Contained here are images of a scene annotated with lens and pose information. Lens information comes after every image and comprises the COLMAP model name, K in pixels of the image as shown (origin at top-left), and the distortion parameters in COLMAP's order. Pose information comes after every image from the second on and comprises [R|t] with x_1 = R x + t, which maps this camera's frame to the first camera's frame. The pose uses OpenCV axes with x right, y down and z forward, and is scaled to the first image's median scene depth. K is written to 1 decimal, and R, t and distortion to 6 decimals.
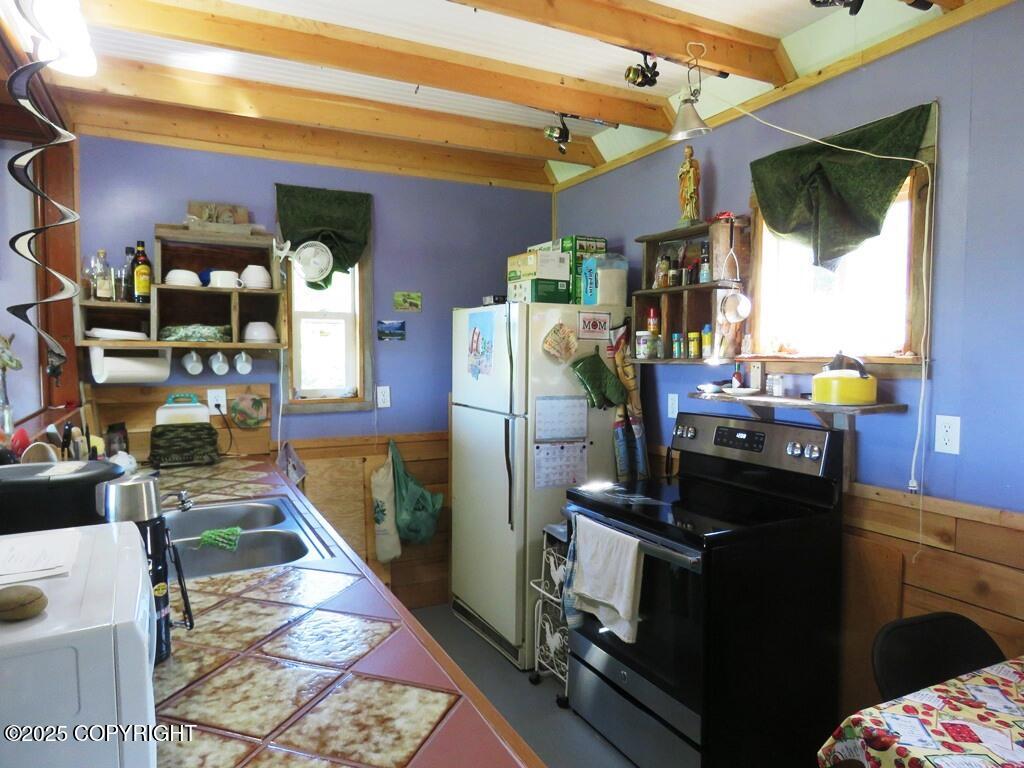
lens RADIAL K [[648.6, 0, 509.2], [0, 648.6, 384.8], [0, 0, 1]] dist [-0.015265, 0.006918]
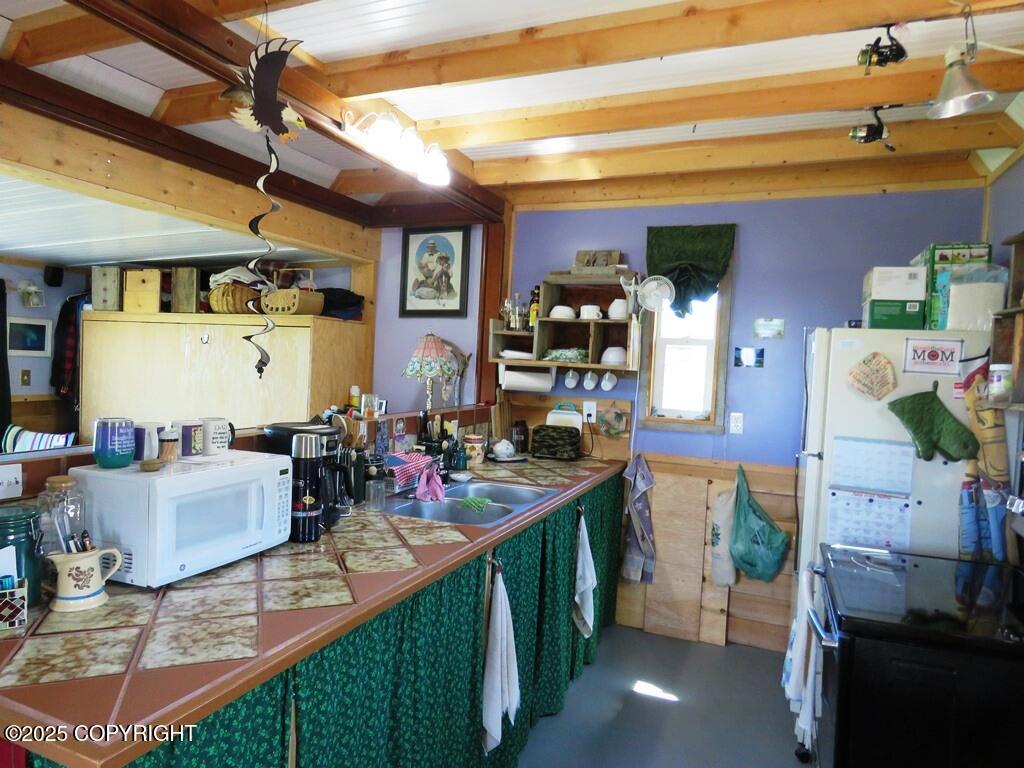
lens RADIAL K [[648.6, 0, 510.1], [0, 648.6, 385.5], [0, 0, 1]] dist [-0.015265, 0.006918]
pose [[0.646991, 0.054499, -0.760548, 0.401020], [-0.083864, 0.996477, 0.000062, -0.011816], [0.757872, 0.063743, 0.649282, 0.095743]]
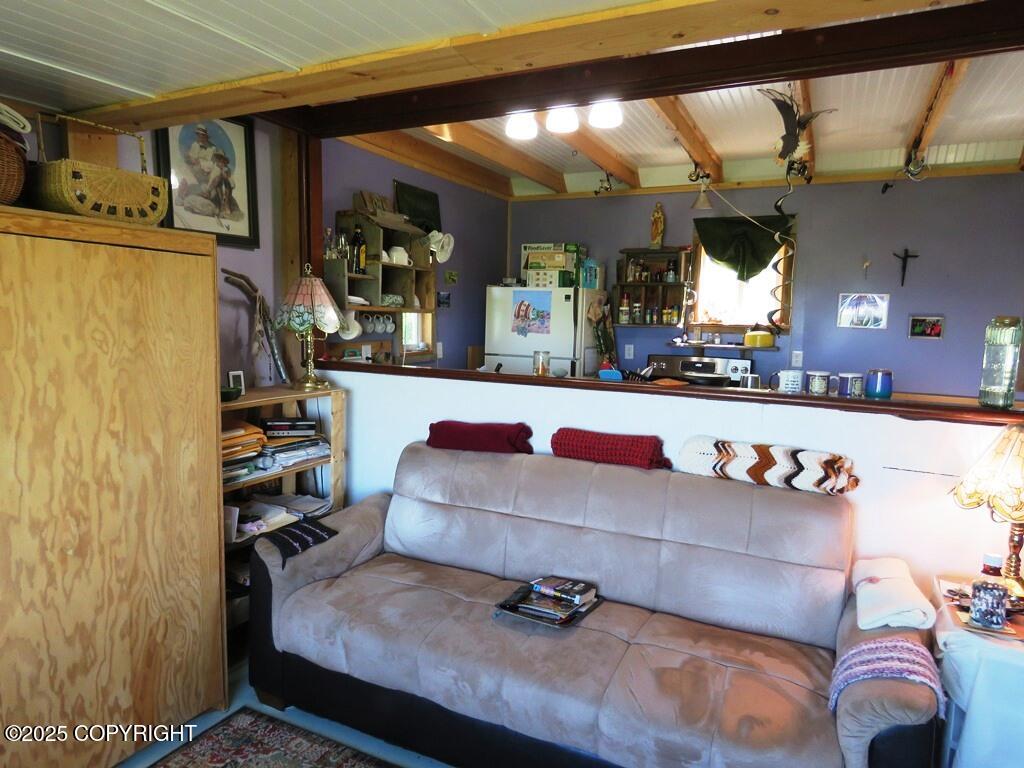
lens RADIAL K [[648.6, 0, 513.7], [0, 648.6, 384.1], [0, 0, 1]] dist [-0.015265, 0.006918]
pose [[0.796354, -0.046896, 0.603009, -1.033117], [0.011316, 0.997970, 0.062667, 0.007257], [-0.604724, -0.043082, 0.795269, -0.164771]]
